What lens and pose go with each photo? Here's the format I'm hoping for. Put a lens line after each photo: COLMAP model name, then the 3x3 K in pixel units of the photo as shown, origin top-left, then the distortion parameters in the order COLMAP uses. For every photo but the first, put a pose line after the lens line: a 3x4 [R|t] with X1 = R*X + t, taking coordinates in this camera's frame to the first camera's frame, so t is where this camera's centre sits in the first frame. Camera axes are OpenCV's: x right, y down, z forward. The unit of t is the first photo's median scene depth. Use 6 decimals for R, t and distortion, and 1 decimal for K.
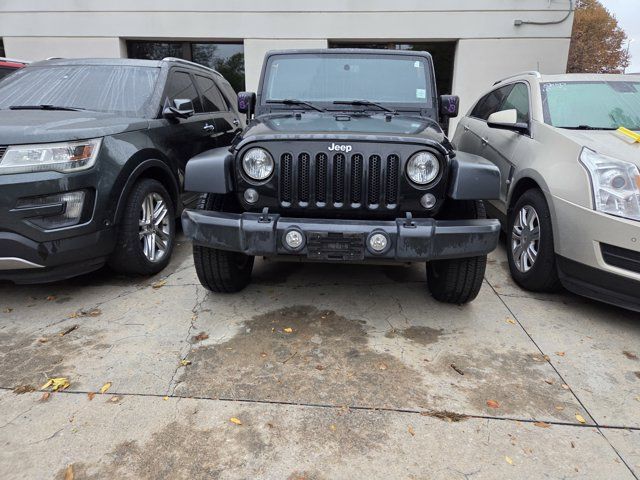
lens RADIAL K [[475.0, 0, 320.0], [0, 475.0, 240.0], [0, 0, 1]] dist [0.082994, -0.078448]
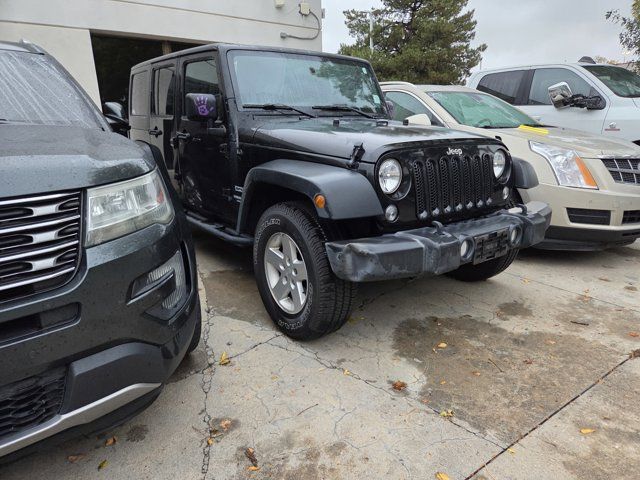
lens RADIAL K [[475.0, 0, 320.0], [0, 475.0, 240.0], [0, 0, 1]] dist [0.082994, -0.078448]
pose [[0.720054, -0.186845, 0.668290, -0.867552], [0.192512, 0.979052, 0.066307, -0.131663], [-0.666680, 0.080909, 0.740940, 0.450078]]
